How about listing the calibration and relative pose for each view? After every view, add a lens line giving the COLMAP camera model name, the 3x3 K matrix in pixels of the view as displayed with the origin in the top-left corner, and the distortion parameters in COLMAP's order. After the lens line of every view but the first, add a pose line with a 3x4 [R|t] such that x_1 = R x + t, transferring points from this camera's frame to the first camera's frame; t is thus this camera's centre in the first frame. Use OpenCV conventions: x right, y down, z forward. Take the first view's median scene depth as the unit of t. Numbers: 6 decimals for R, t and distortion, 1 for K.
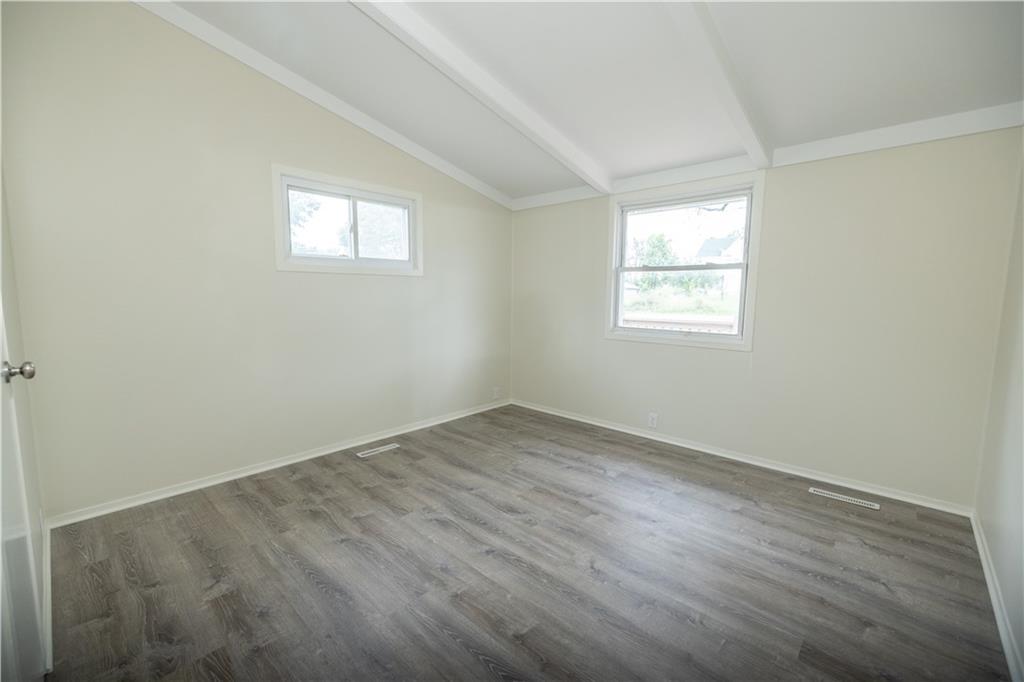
lens RADIAL K [[430.3, 0, 508.8], [0, 430.3, 339.2], [0, 0, 1]] dist [0.001331, 0.000333]
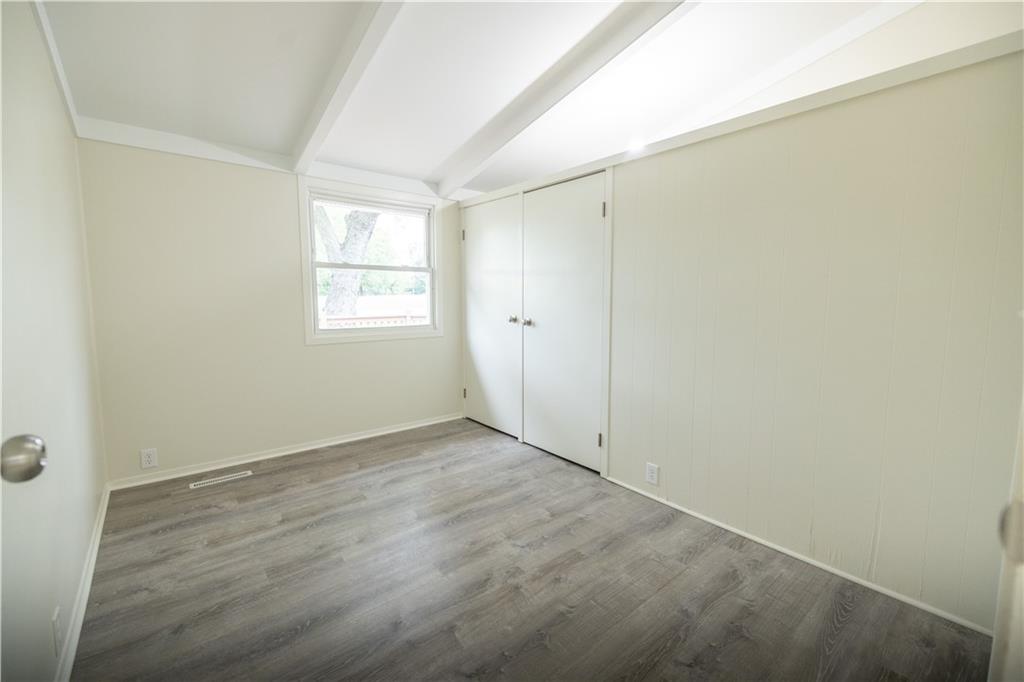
lens RADIAL K [[430.3, 0, 508.8], [0, 430.3, 339.2], [0, 0, 1]] dist [0.001331, 0.000333]
pose [[0.135821, -0.116682, 0.983838, -0.623525], [0.098758, 0.989689, 0.103742, -0.068598], [-0.985799, 0.083072, 0.145944, 0.539579]]
